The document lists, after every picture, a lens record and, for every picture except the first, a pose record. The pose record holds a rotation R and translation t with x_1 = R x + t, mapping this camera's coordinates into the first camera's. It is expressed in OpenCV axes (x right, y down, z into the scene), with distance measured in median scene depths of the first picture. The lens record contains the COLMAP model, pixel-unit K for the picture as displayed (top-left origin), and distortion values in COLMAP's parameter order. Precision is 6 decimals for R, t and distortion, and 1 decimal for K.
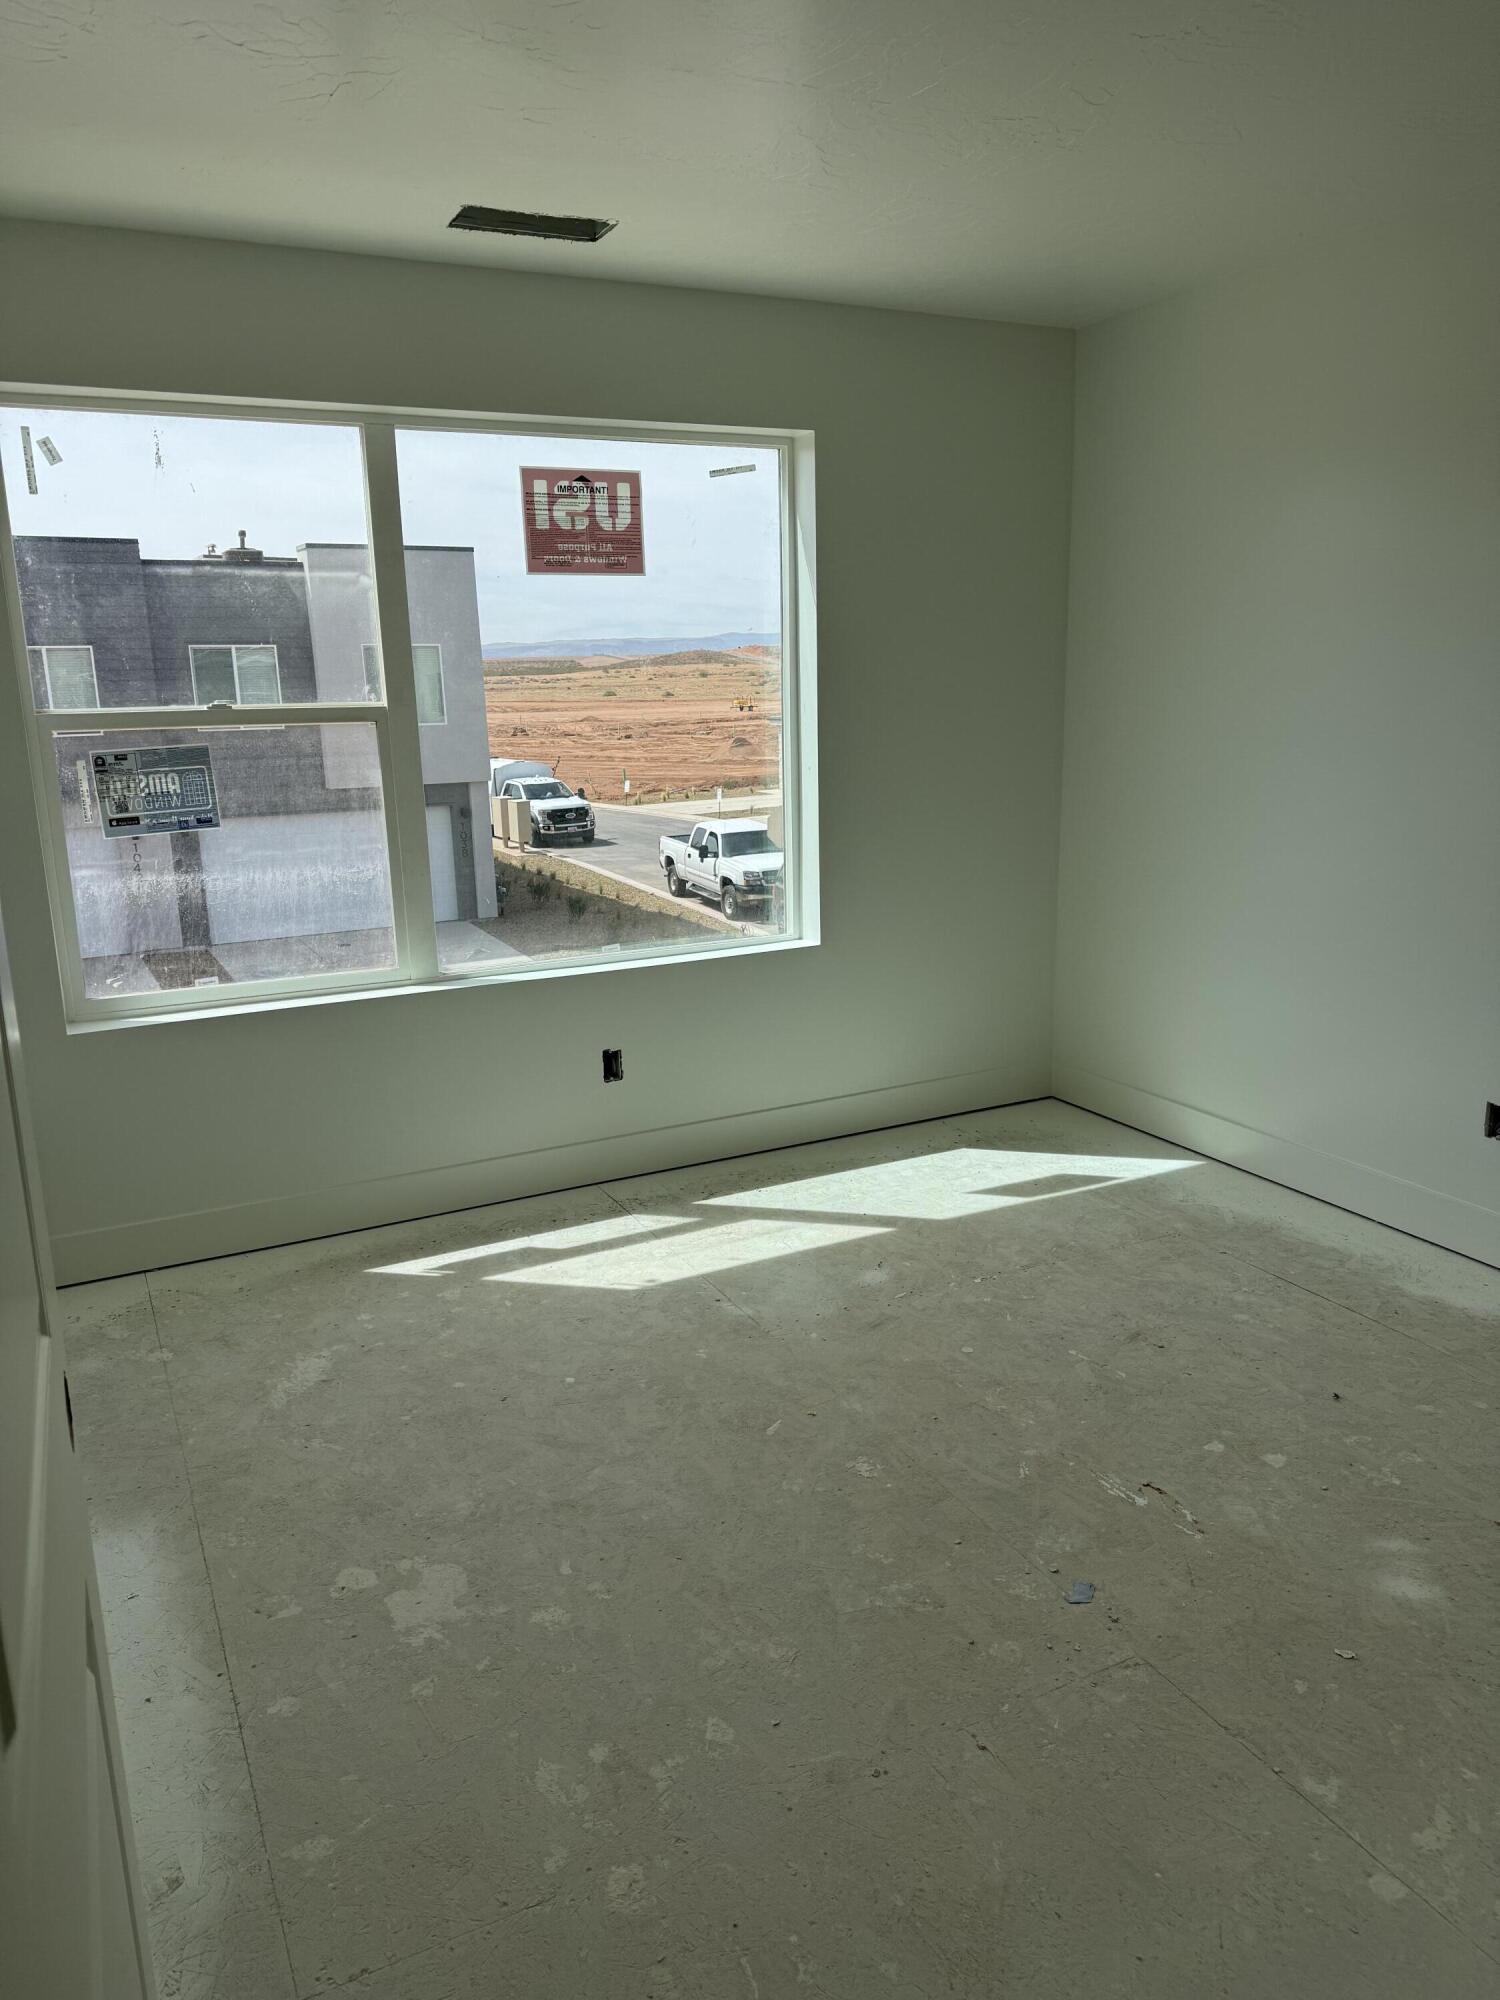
lens RADIAL K [[1369.7, 0, 750.0], [0, 1369.7, 1000.0], [0, 0, 1]] dist [-0.105296, -0.000616]
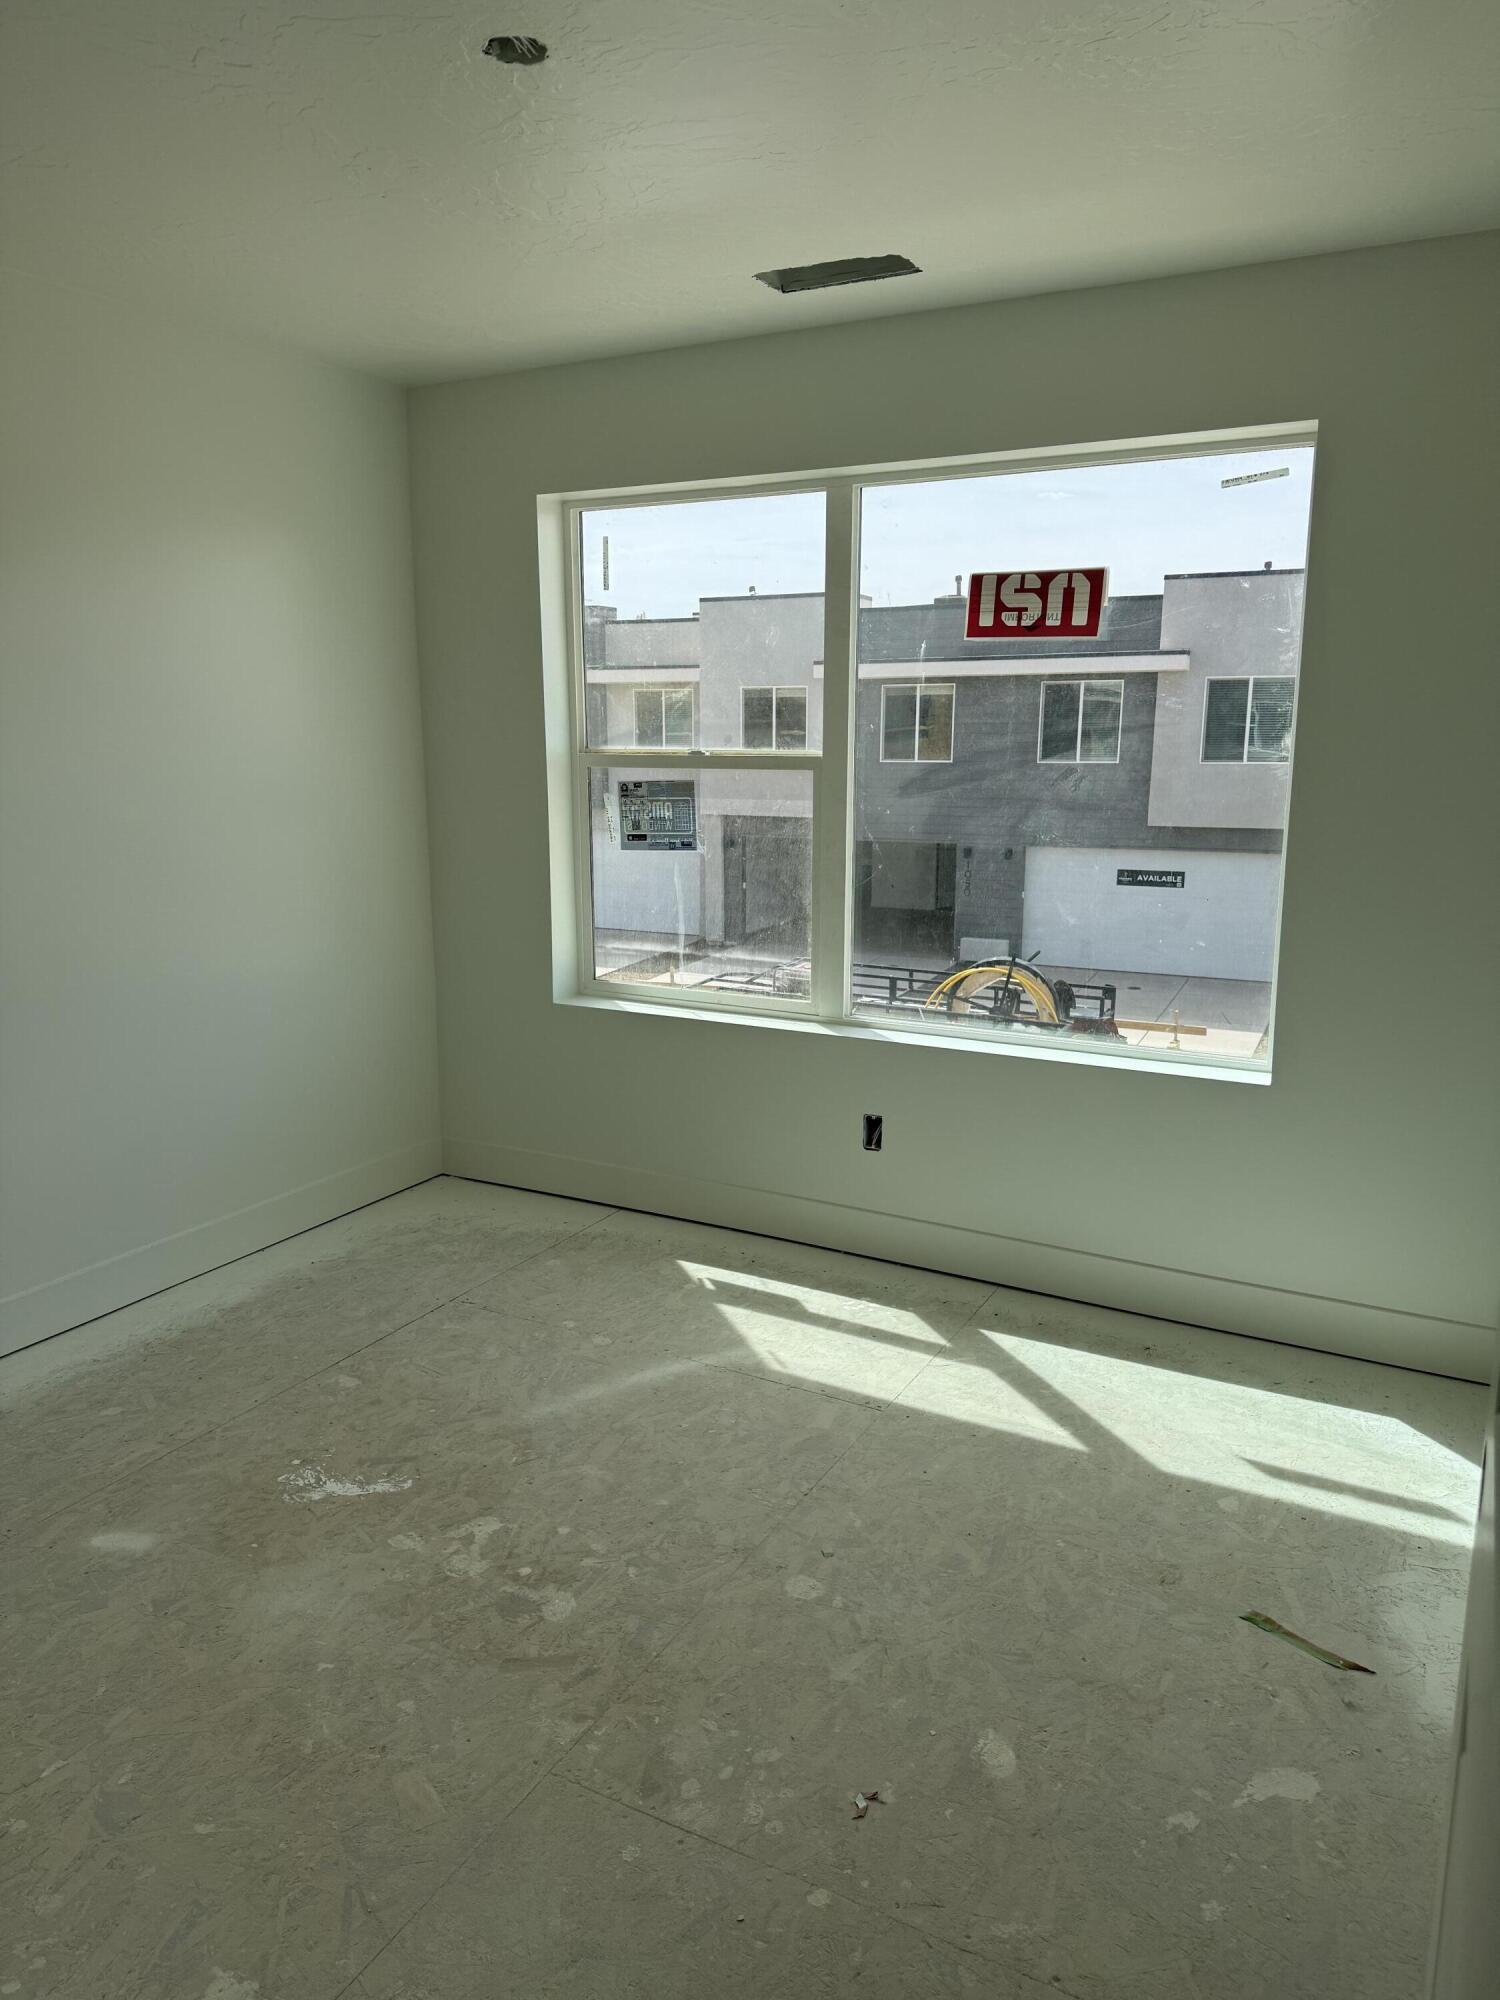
lens RADIAL K [[1369.7, 0, 750.0], [0, 1369.7, 1000.0], [0, 0, 1]] dist [-0.105296, -0.000616]
pose [[0.522912, 0.187394, -0.831533, 0.636907], [-0.191738, 0.976393, 0.099465, -0.130927], [0.830542, 0.107425, 0.546498, 0.415023]]
